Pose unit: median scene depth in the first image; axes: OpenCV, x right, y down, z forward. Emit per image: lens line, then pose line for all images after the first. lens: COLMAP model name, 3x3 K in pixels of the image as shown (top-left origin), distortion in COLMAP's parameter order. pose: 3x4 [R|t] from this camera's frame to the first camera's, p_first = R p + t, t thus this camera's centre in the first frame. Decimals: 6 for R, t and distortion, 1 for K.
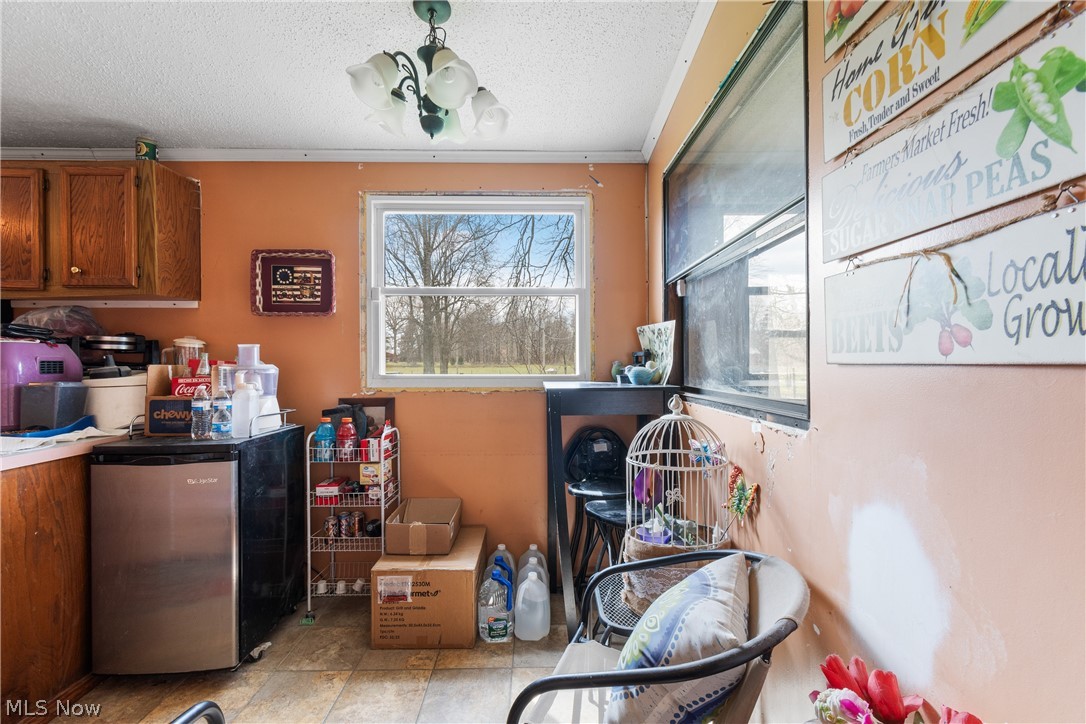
lens RADIAL K [[478.1, 0, 544.9], [0, 478.1, 360.7], [0, 0, 1]] dist [0.004921, -0.000316]
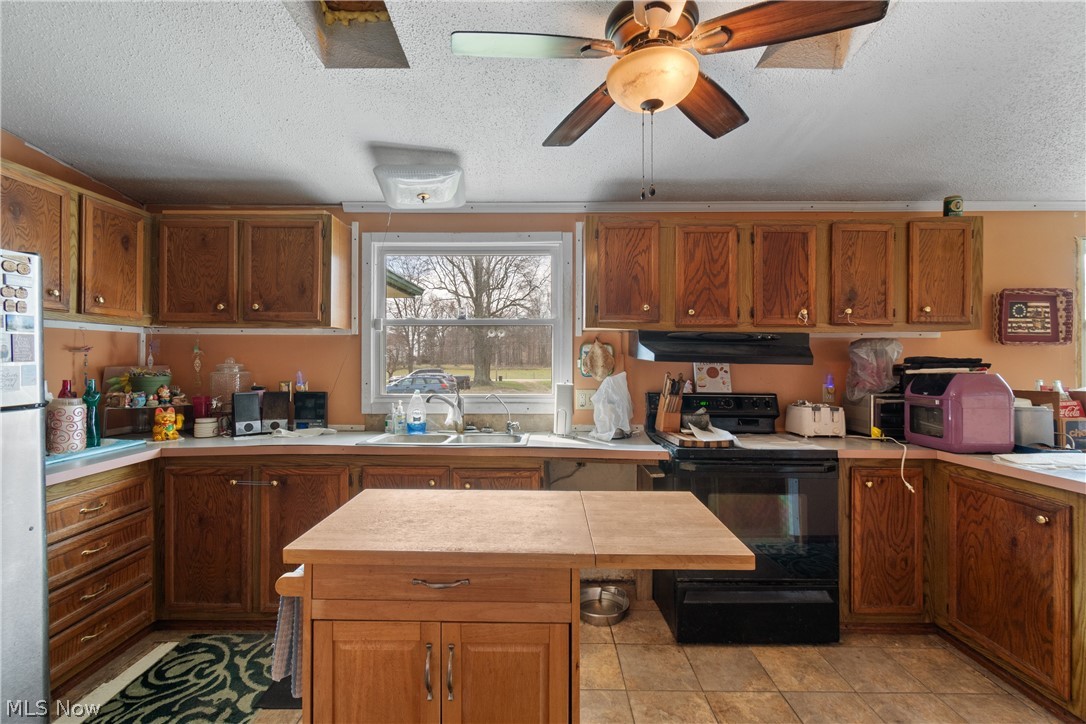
lens RADIAL K [[478.1, 0, 541.4], [0, 478.1, 359.8], [0, 0, 1]] dist [0.004921, -0.000316]
pose [[0.999980, 0.001875, -0.006088, -1.706459], [-0.001908, 0.999983, -0.005493, -0.049457], [0.006078, 0.005505, 0.999966, -0.168961]]
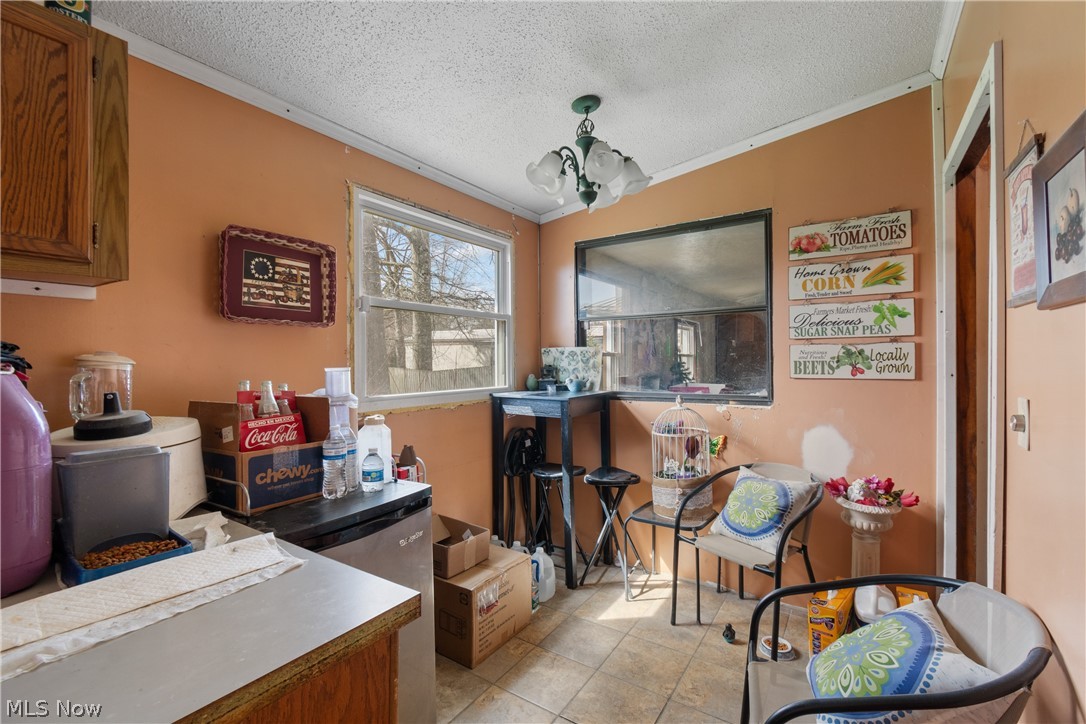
lens RADIAL K [[478.1, 0, 540.2], [0, 478.1, 360.8], [0, 0, 1]] dist [0.004921, -0.000316]
pose [[0.569629, -0.003829, 0.821893, -0.903610], [0.003837, 0.999991, 0.001999, -0.038331], [-0.821893, 0.002015, 0.569638, 0.252180]]
